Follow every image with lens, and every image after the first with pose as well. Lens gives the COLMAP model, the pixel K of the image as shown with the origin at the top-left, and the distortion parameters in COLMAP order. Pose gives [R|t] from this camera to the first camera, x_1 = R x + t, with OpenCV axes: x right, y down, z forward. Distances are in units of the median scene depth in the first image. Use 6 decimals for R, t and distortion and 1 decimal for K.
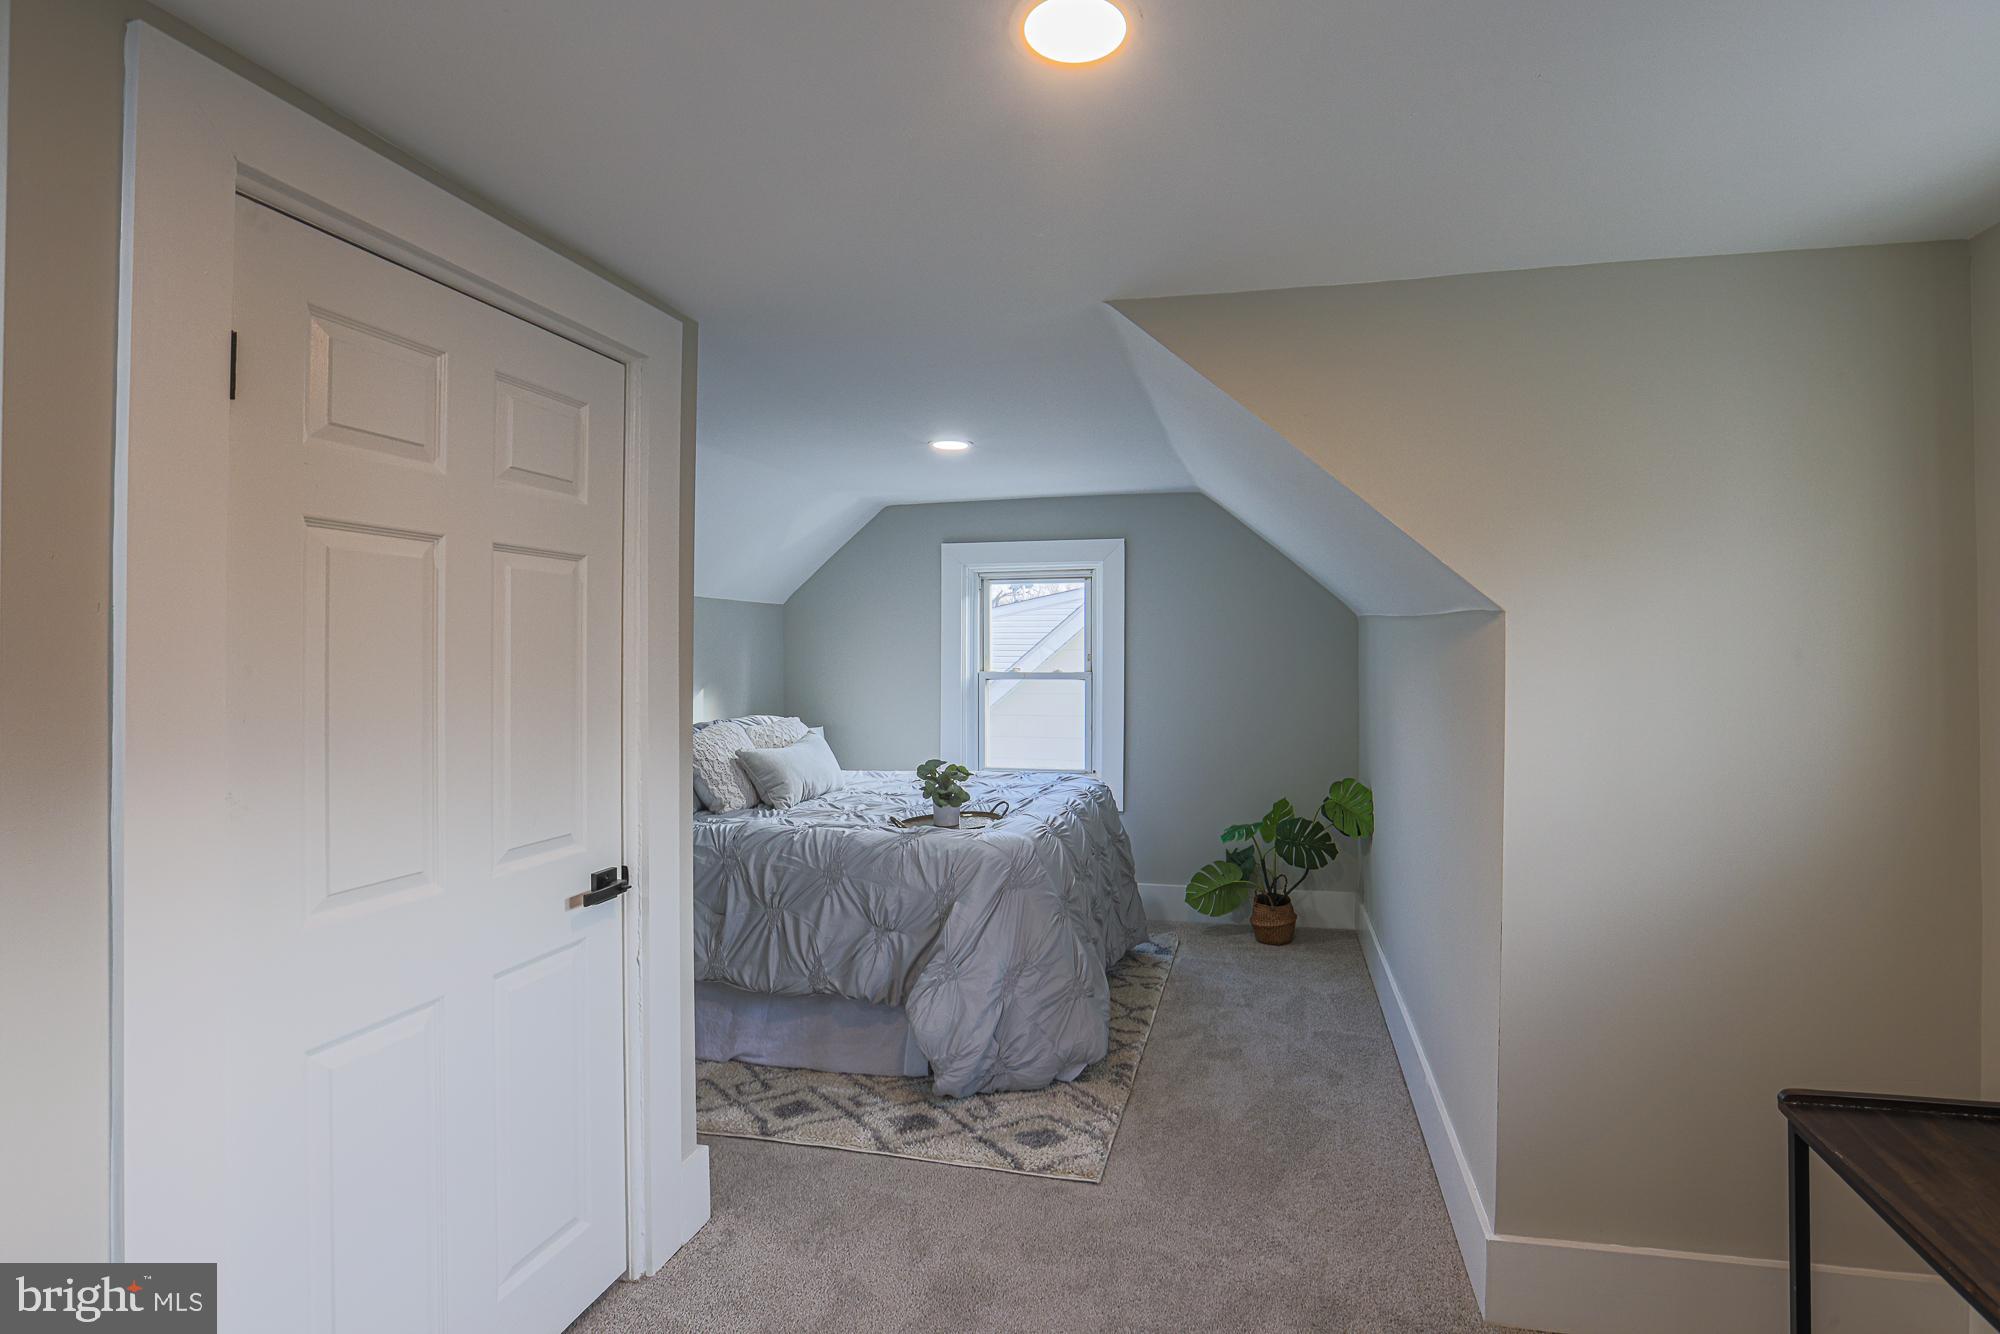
lens RADIAL K [[921.5, 0, 1004.3], [0, 921.5, 663.0], [0, 0, 1]] dist [-0.053212, 0.018190]
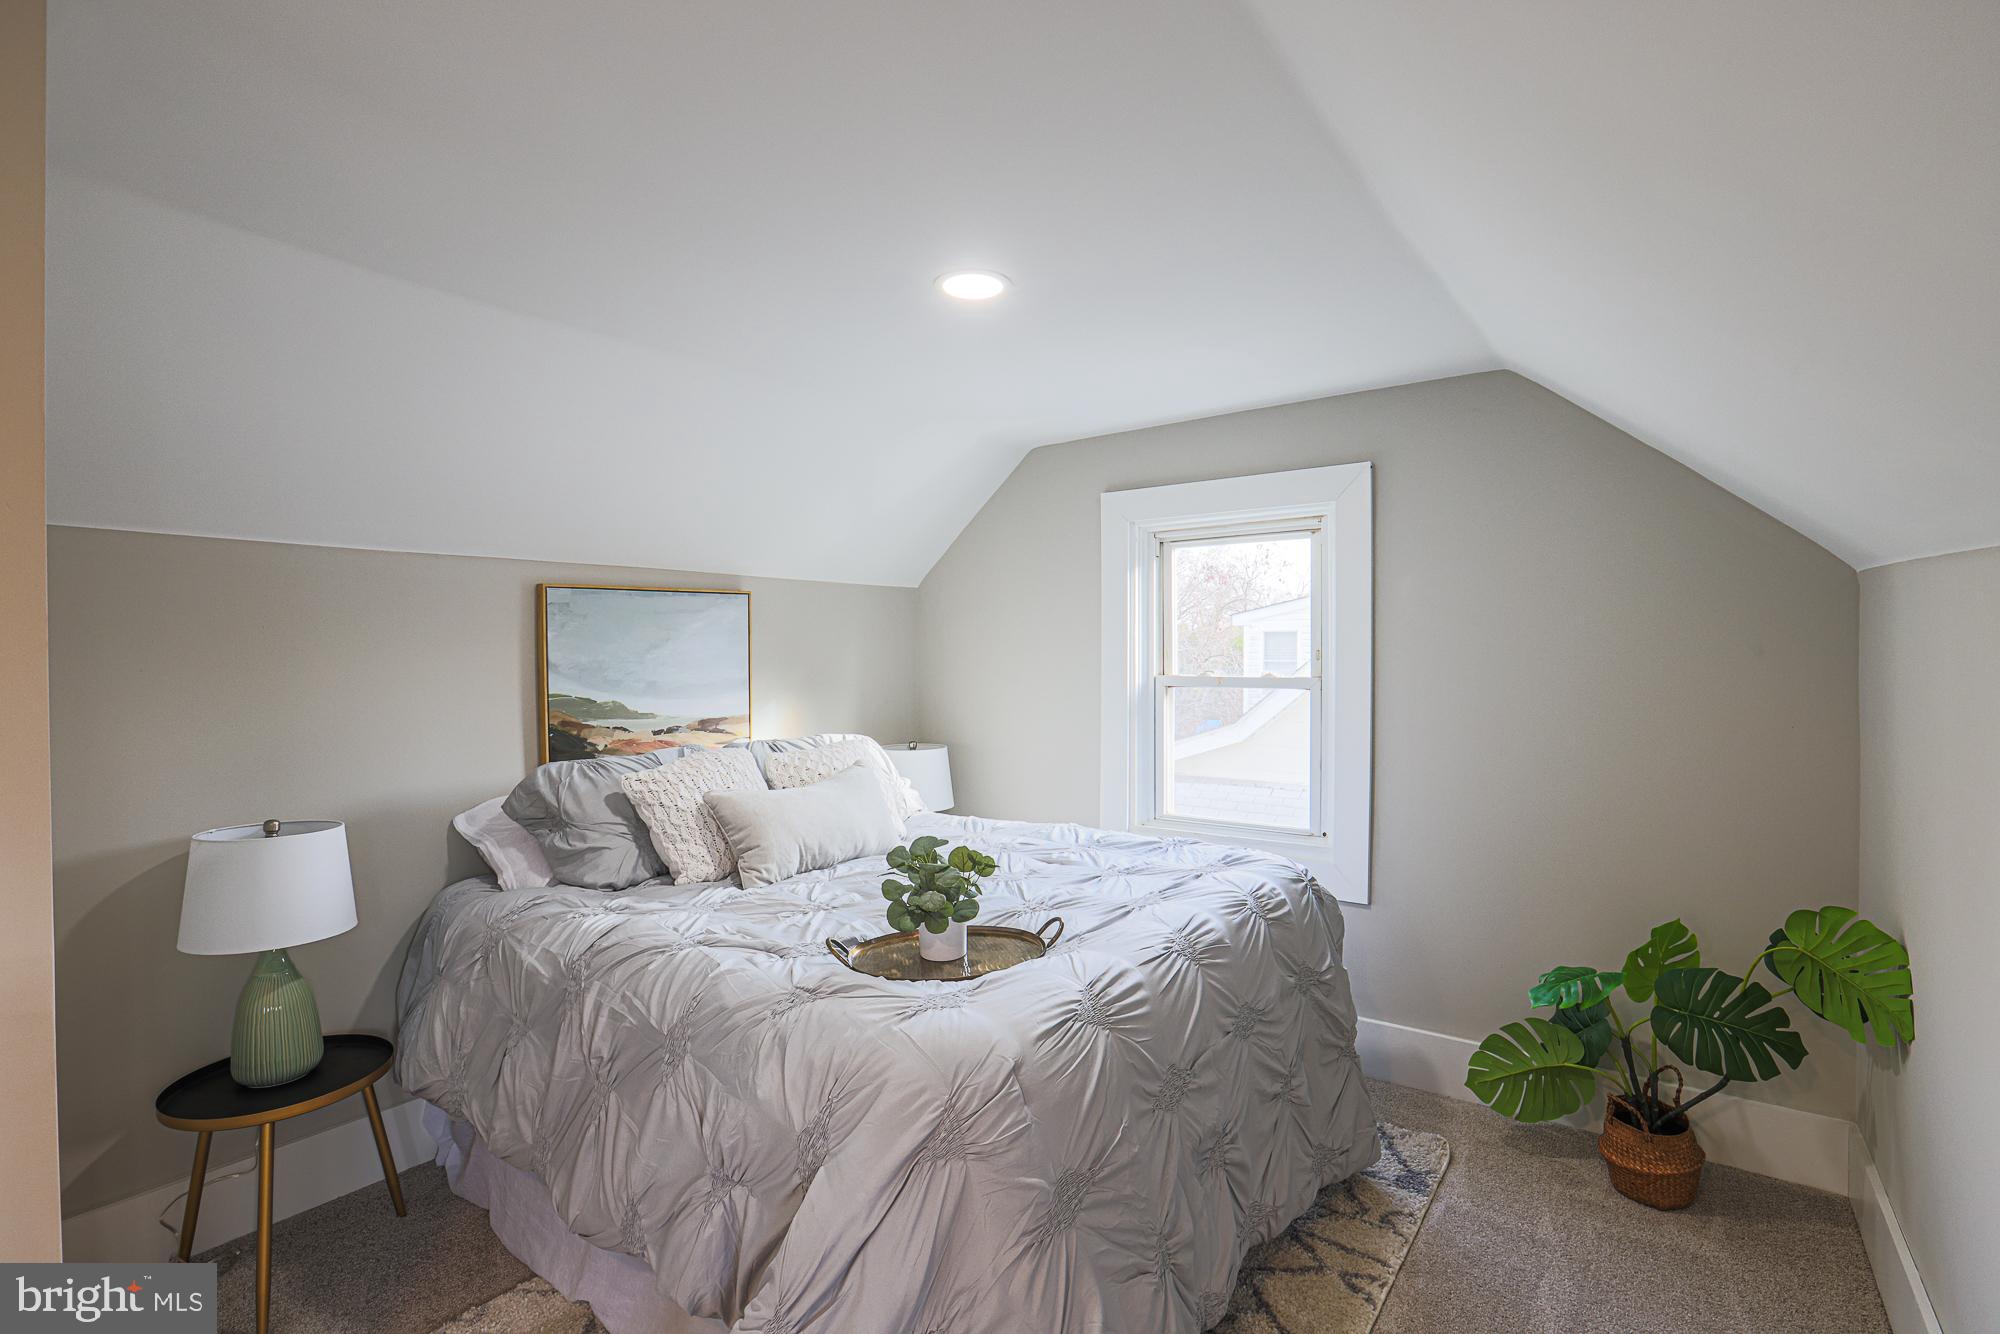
lens RADIAL K [[898.8, 0, 995.1], [0, 898.8, 661.4], [0, 0, 1]] dist [-0.057914, 0.024806]
pose [[0.928126, 0.000523, -0.372265, 0.132362], [-0.000409, 1.000000, 0.000386, -0.001797], [0.372265, -0.000206, 0.928126, 0.398572]]
